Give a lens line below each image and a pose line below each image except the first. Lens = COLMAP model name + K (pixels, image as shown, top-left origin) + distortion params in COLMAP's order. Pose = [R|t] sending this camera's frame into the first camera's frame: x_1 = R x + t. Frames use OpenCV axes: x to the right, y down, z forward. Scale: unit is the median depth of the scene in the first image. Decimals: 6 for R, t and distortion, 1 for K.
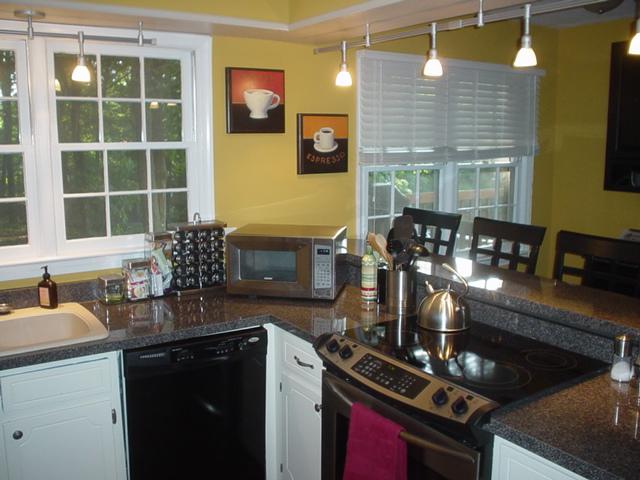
lens RADIAL K [[635.2, 0, 320.0], [0, 635.2, 240.0], [0, 0, 1]] dist [-0.054113, 0.007186]
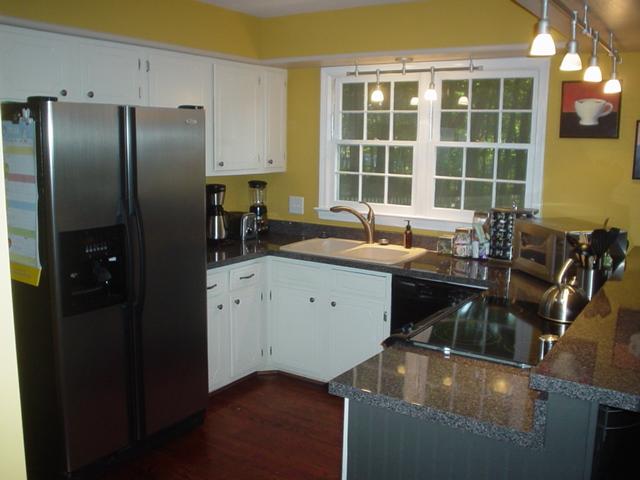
lens RADIAL K [[629.8, 0, 320.0], [0, 629.8, 240.0], [0, 0, 1]] dist [-0.101332, 0.016887]
pose [[0.400176, 0.152825, -0.903606, 0.789214], [-0.167237, 0.981619, 0.091956, -0.014710], [0.901050, 0.114317, 0.418379, 0.156307]]
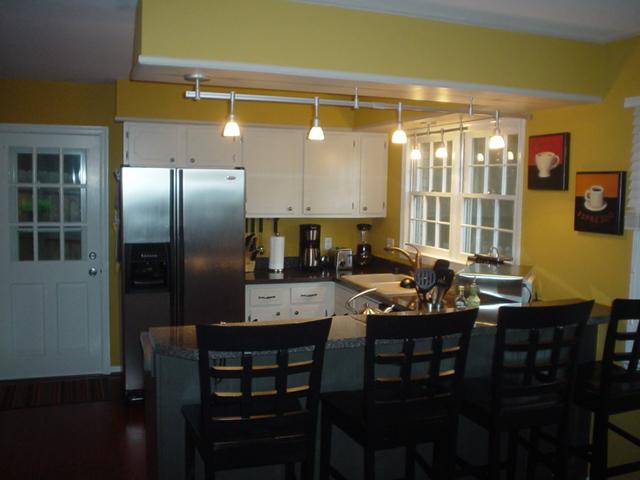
lens RADIAL K [[629.8, 0, 320.0], [0, 629.8, 240.0], [0, 0, 1]] dist [-0.101332, 0.016887]
pose [[-0.237751, 0.085370, -0.967567, 1.195945], [-0.176317, 0.975788, 0.129420, -0.168257], [0.955189, 0.201368, -0.216943, 0.957031]]
